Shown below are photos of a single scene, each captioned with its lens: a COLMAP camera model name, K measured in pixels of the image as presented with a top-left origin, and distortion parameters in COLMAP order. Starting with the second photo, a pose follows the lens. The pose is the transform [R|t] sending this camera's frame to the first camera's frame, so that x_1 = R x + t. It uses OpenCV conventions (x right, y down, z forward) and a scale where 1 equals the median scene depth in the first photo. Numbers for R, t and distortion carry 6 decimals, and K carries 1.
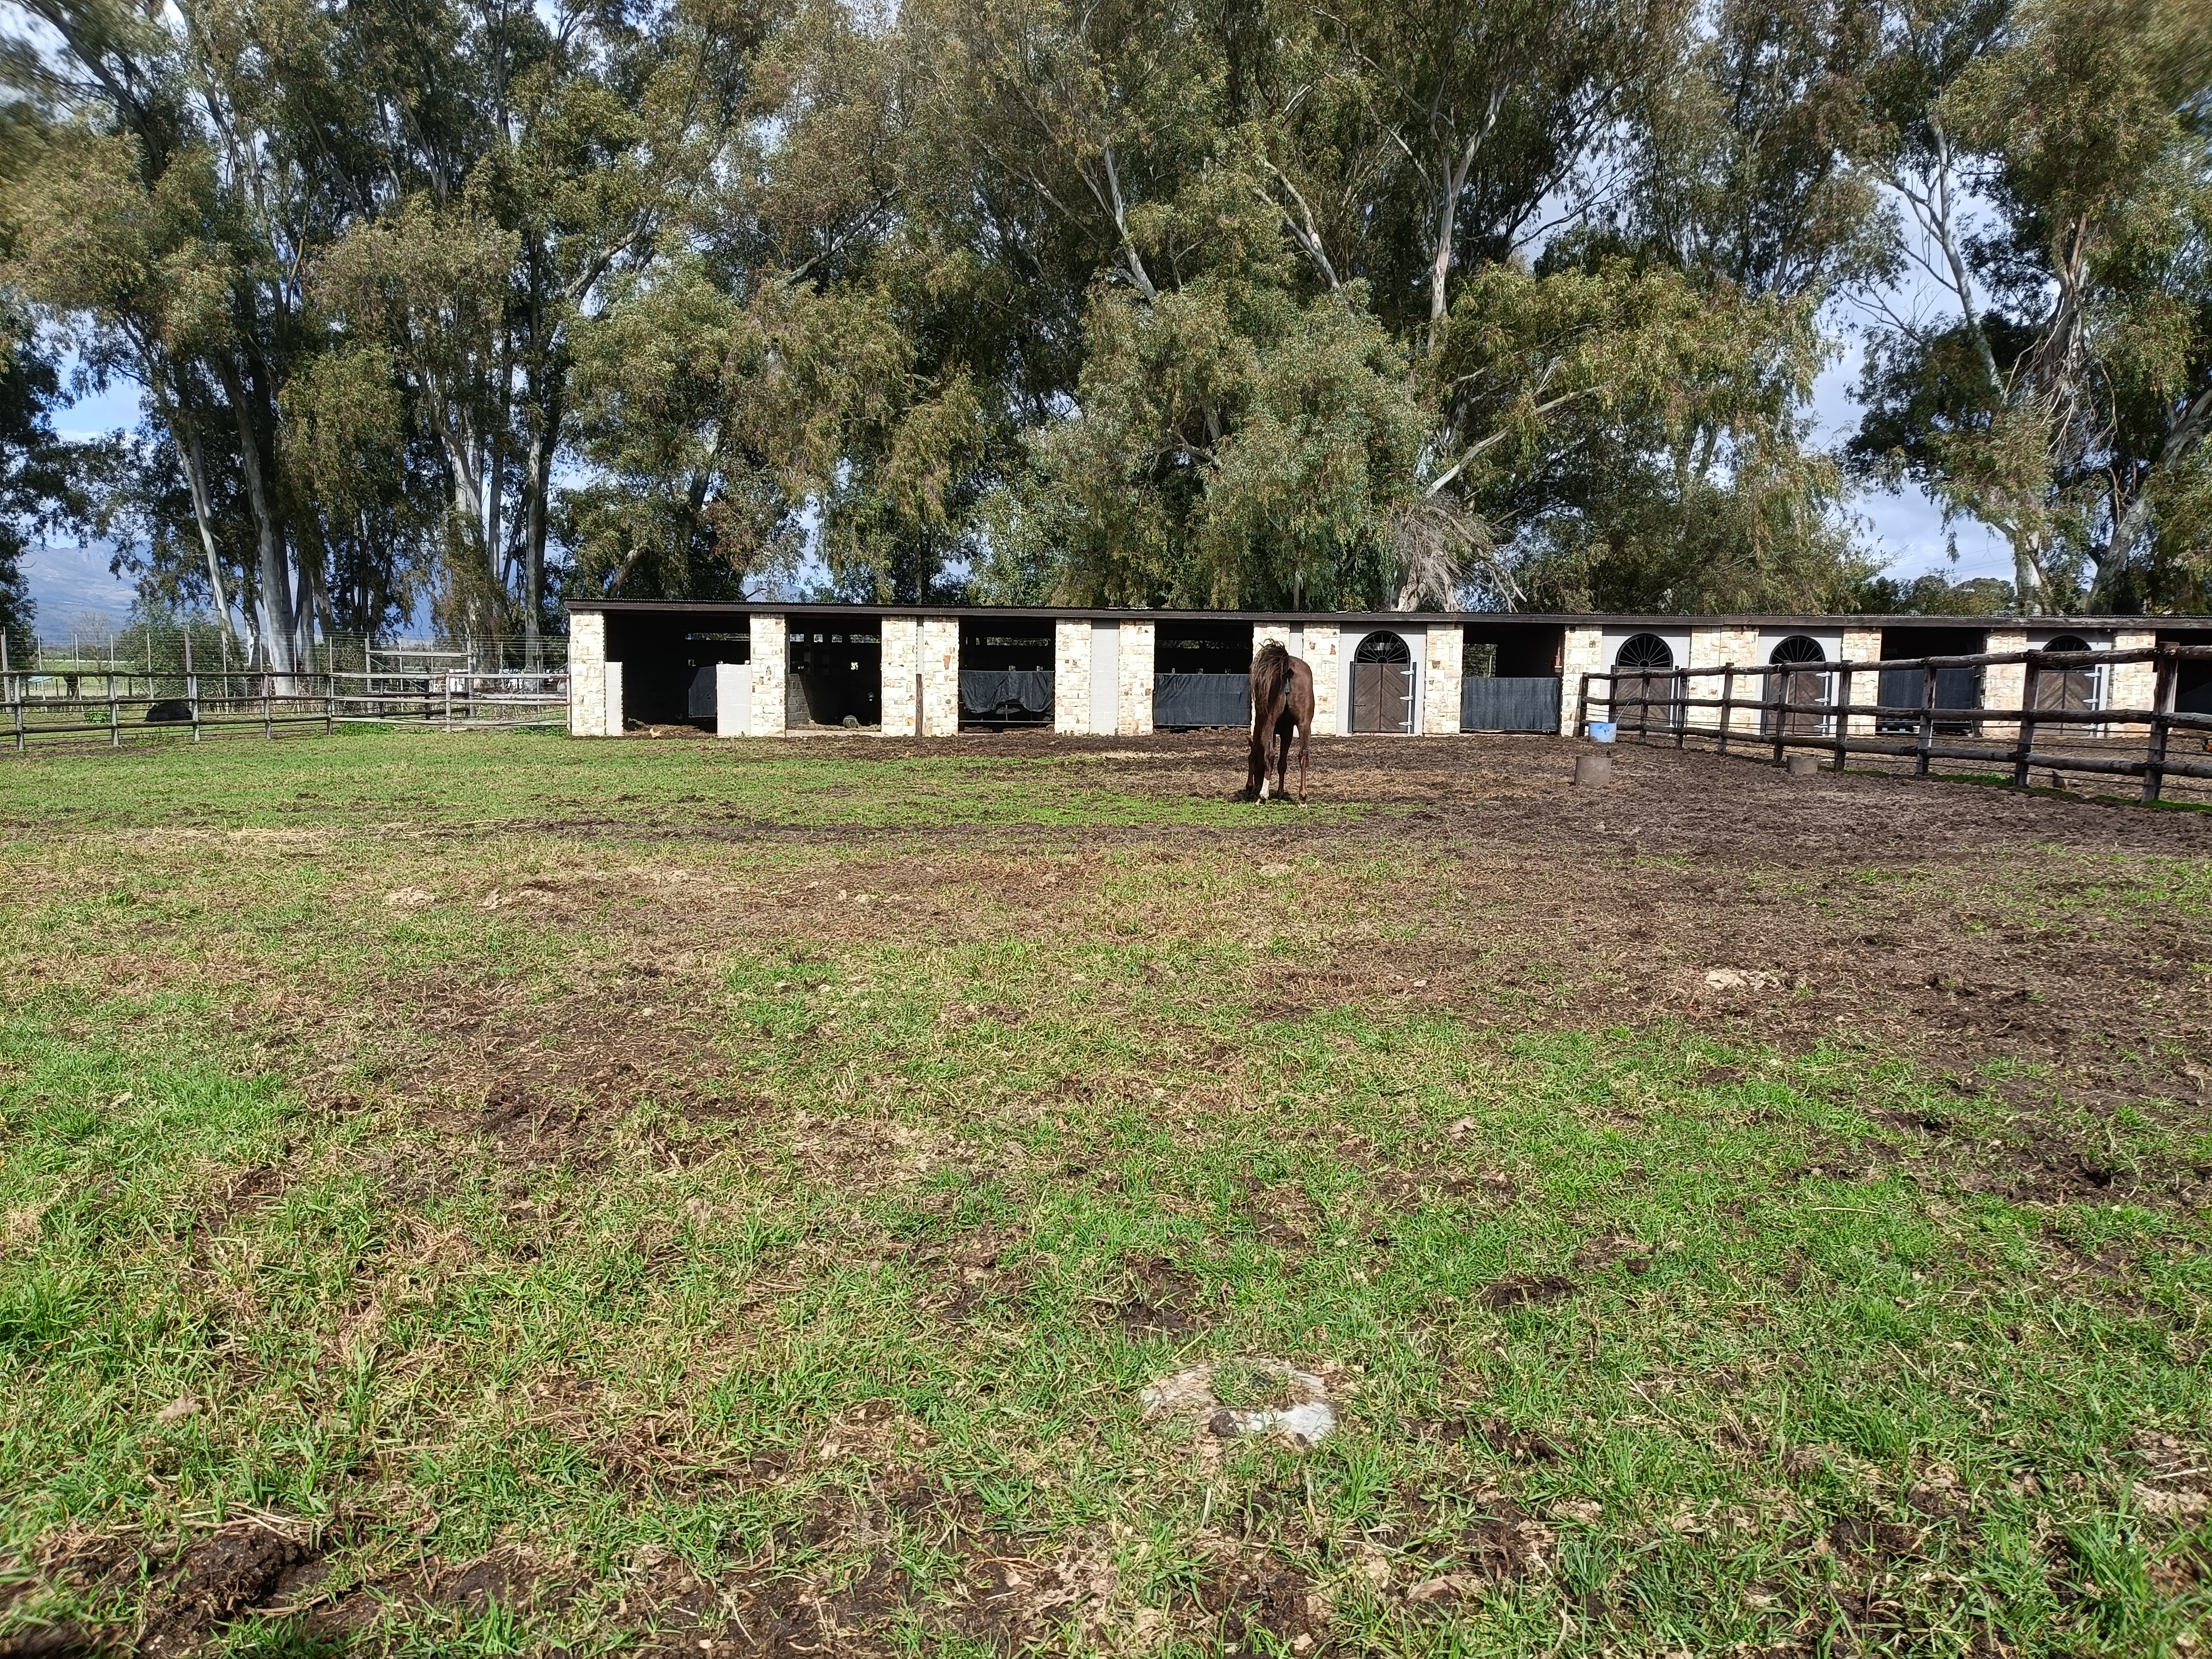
lens RADIAL K [[1596.9, 0, 1106.0], [0, 1596.9, 829.5], [0, 0, 1]] dist [0.006104, 0.004337]
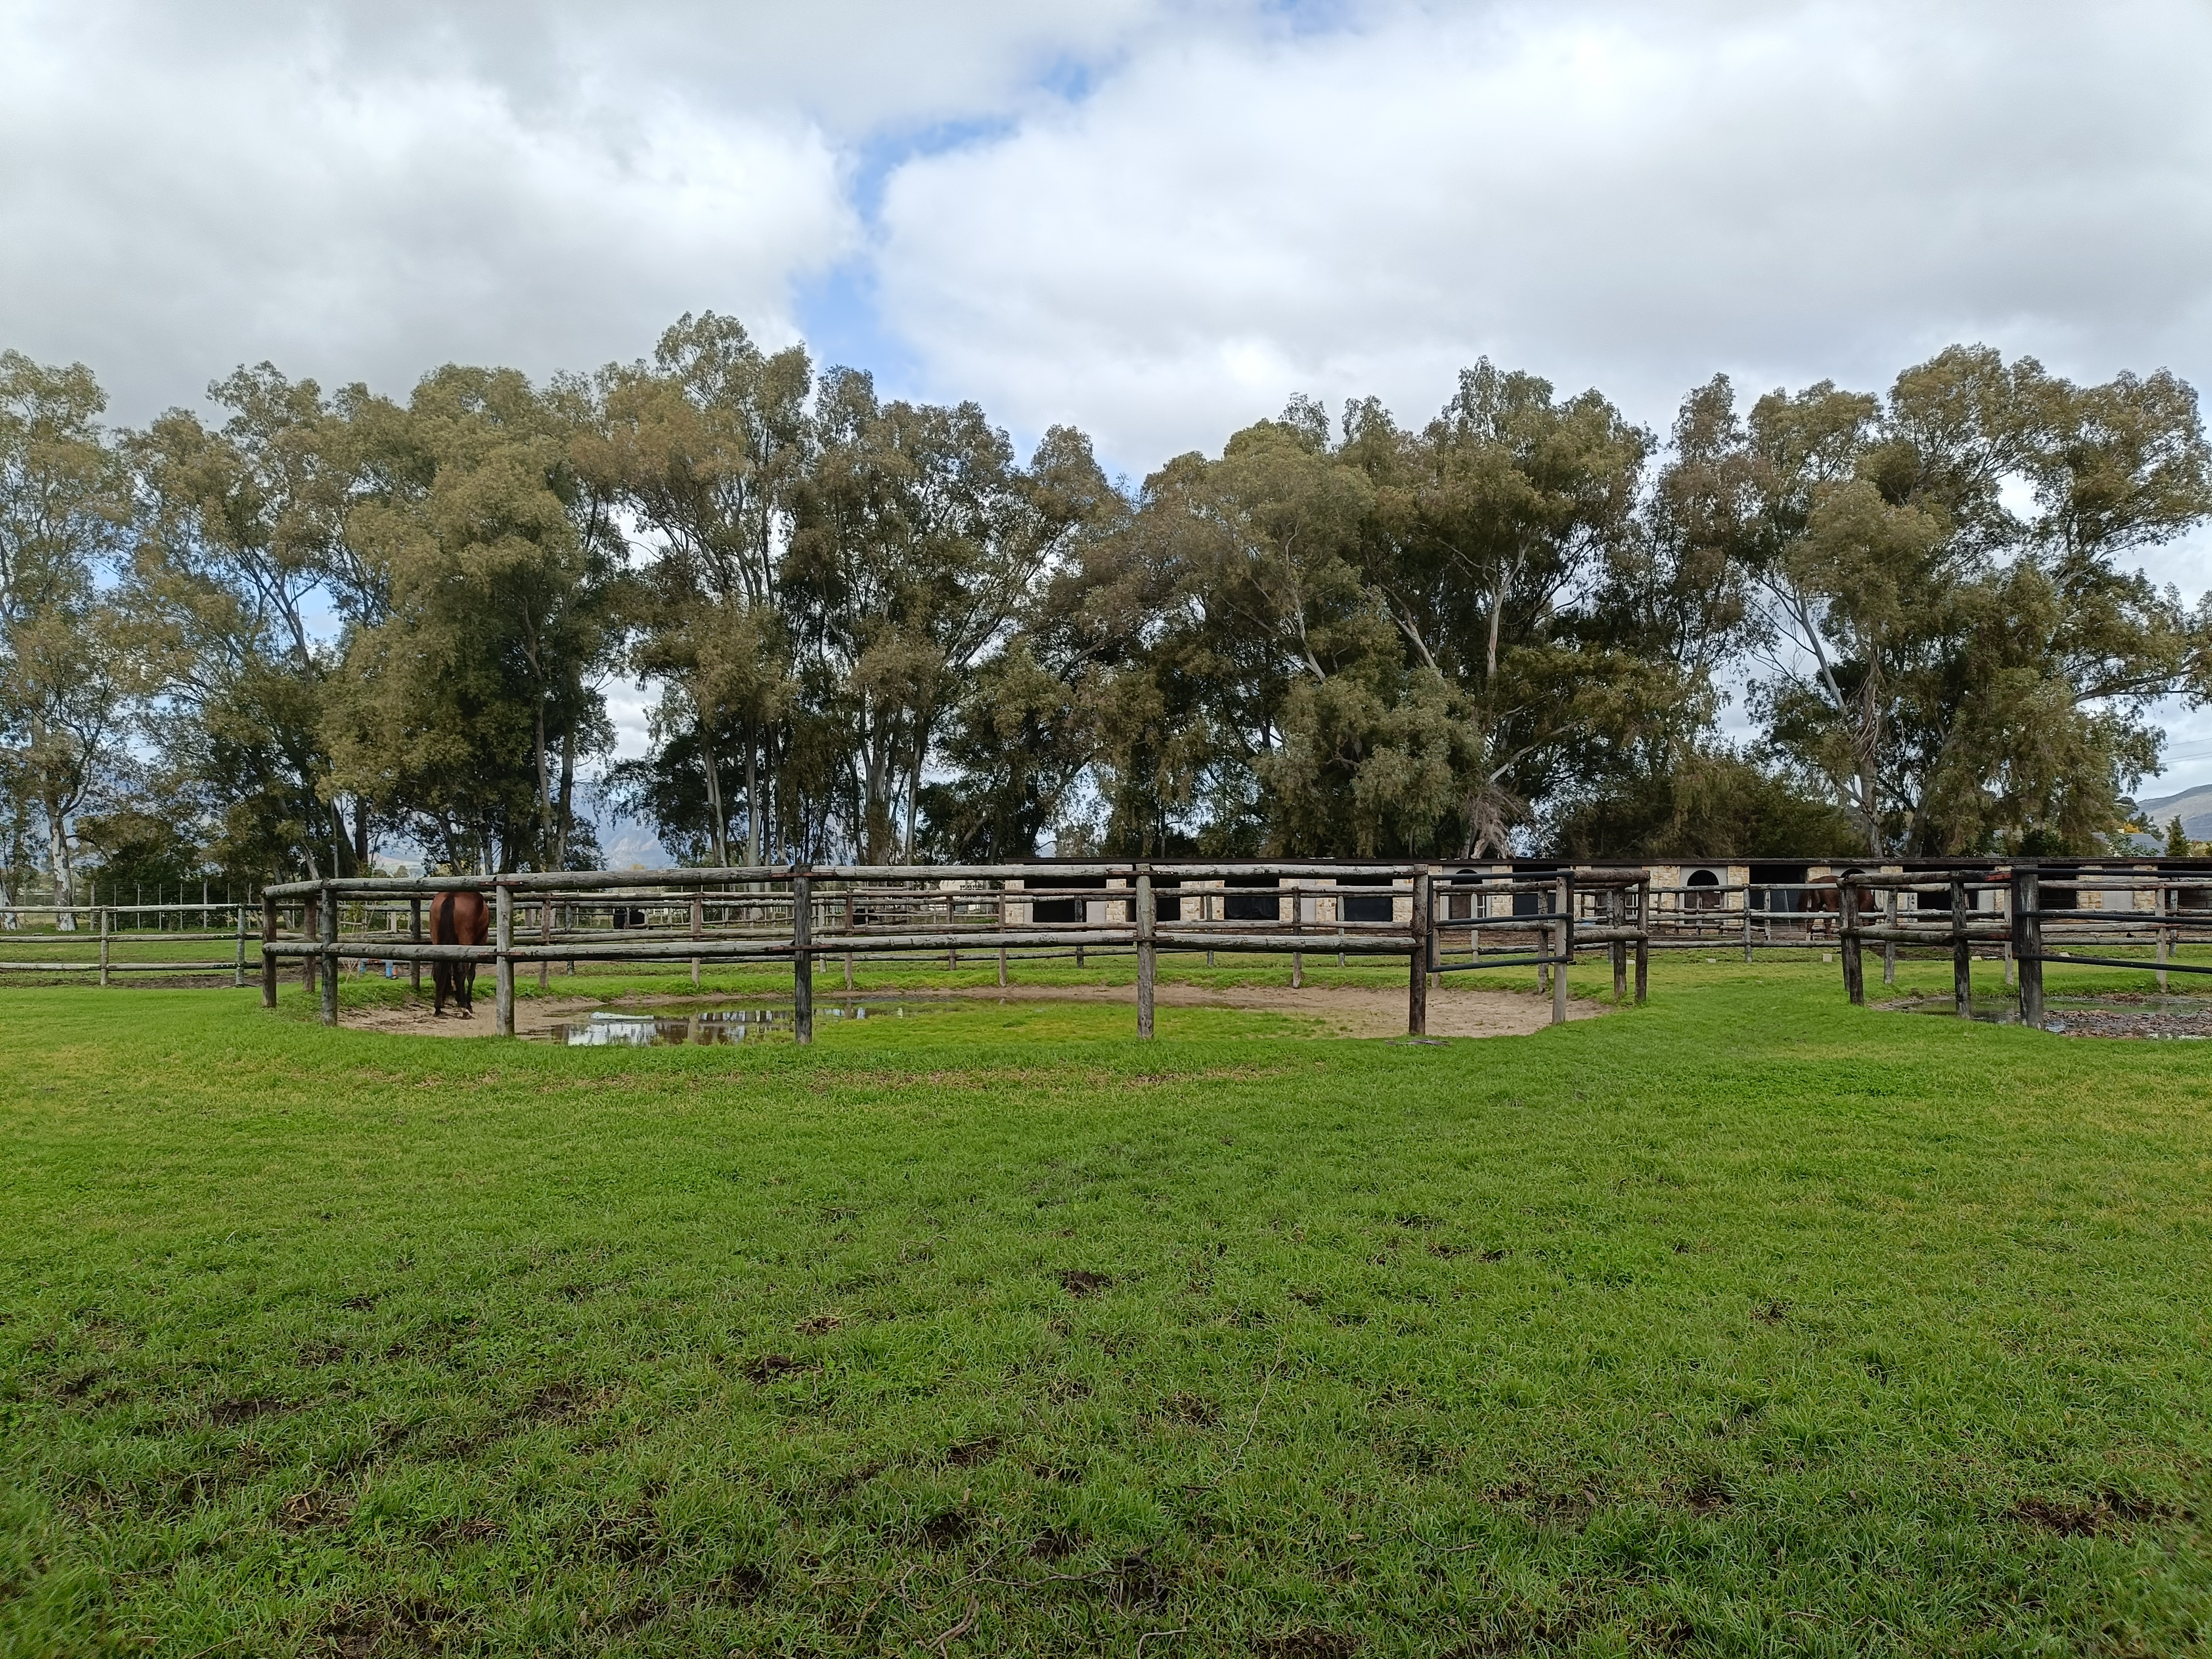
lens RADIAL K [[1607.2, 0, 1021.4], [0, 1607.2, 833.9], [0, 0, 1]] dist [-0.094442, 0.004486]
pose [[0.993912, -0.007651, -0.109908, -0.065704], [-0.007544, 0.990518, -0.137177, 0.047380], [0.109915, 0.137171, 0.984430, -0.453090]]
